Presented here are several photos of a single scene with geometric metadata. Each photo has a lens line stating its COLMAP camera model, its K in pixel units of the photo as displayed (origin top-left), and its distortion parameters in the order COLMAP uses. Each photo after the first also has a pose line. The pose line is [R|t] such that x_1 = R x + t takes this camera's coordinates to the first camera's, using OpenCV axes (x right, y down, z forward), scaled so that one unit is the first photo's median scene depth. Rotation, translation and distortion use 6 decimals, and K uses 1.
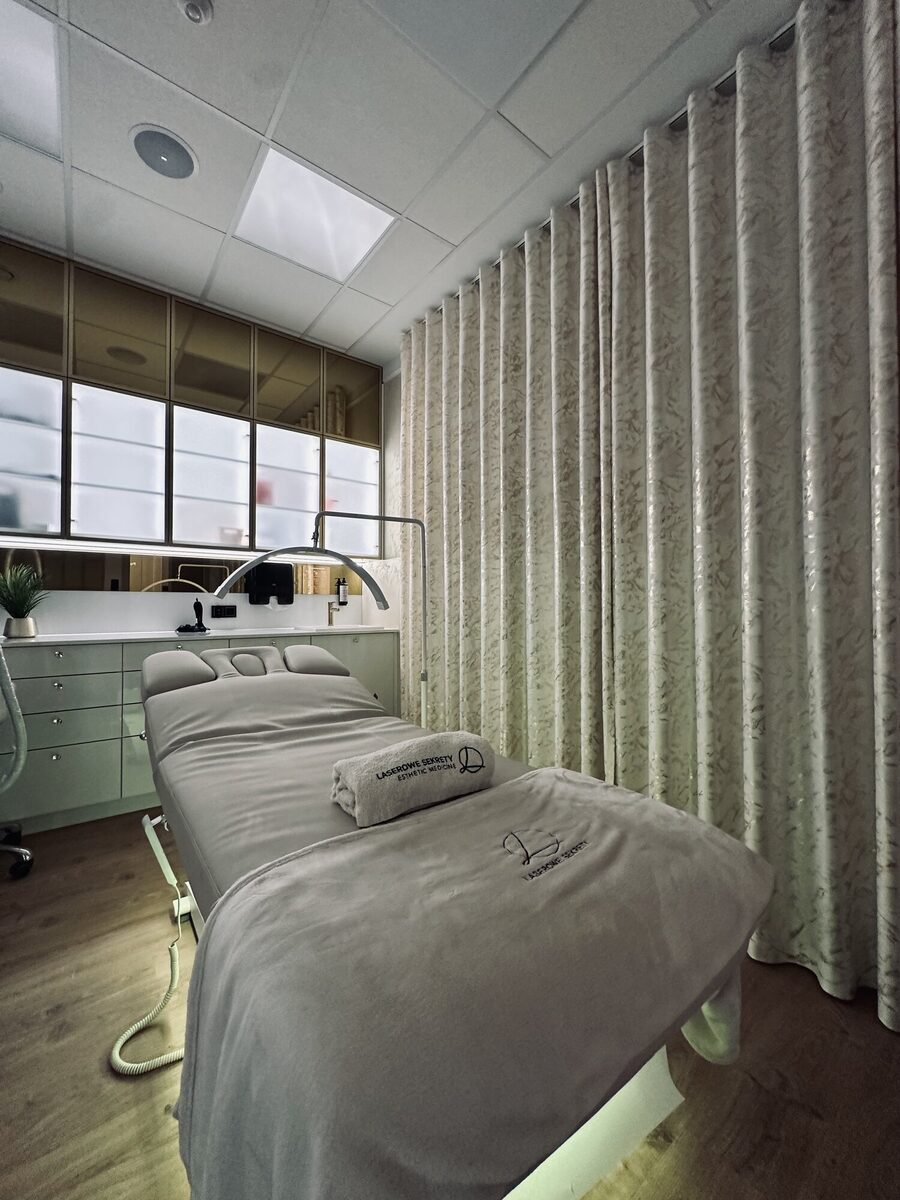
lens RADIAL K [[479.6, 0, 452.1], [0, 479.6, 599.2], [0, 0, 1]] dist [-0.004683, 0.000780]
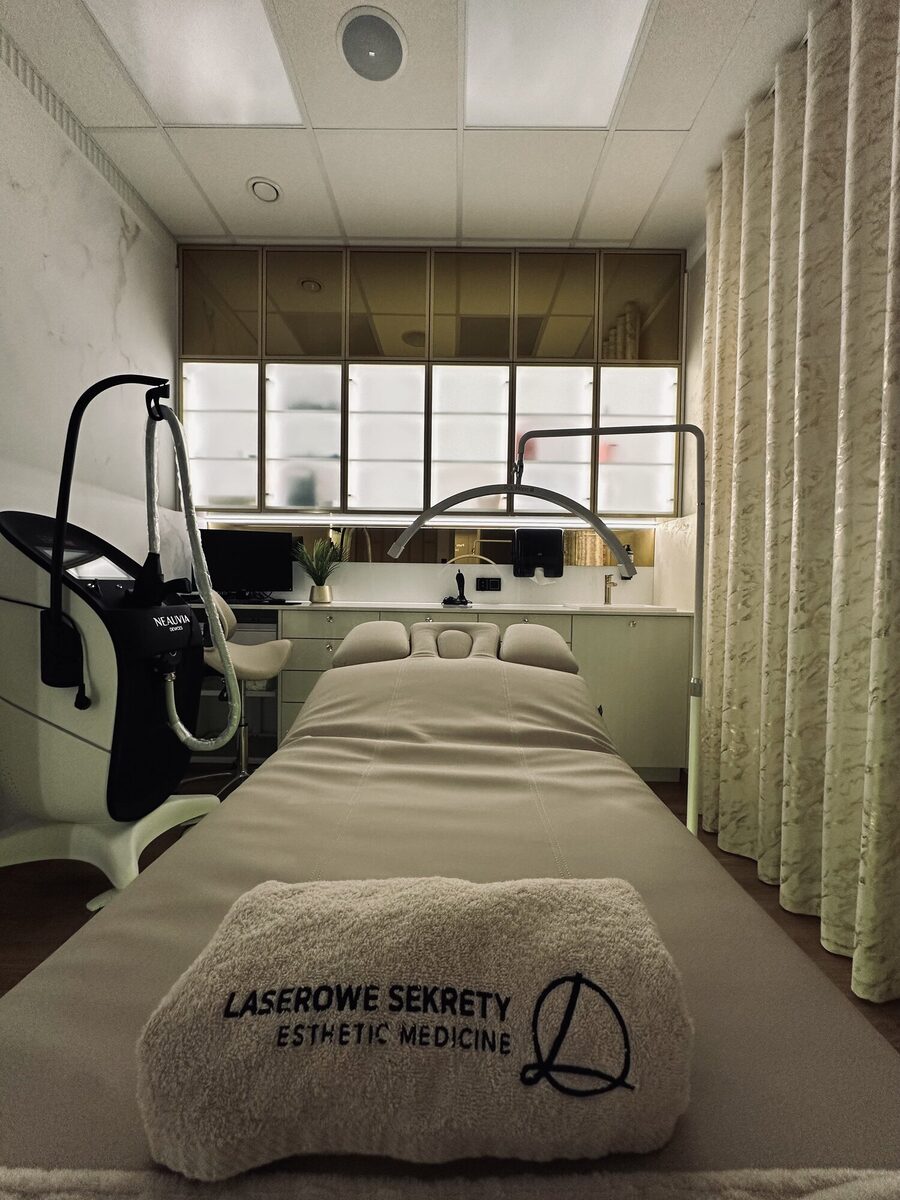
lens RADIAL K [[479.6, 0, 452.1], [0, 479.6, 599.2], [0, 0, 1]] dist [-0.004683, 0.000780]
pose [[0.783732, 0.030115, -0.620369, 0.056559], [-0.006946, 0.999186, 0.039730, 0.022451], [0.621061, -0.026829, 0.783303, 0.277157]]
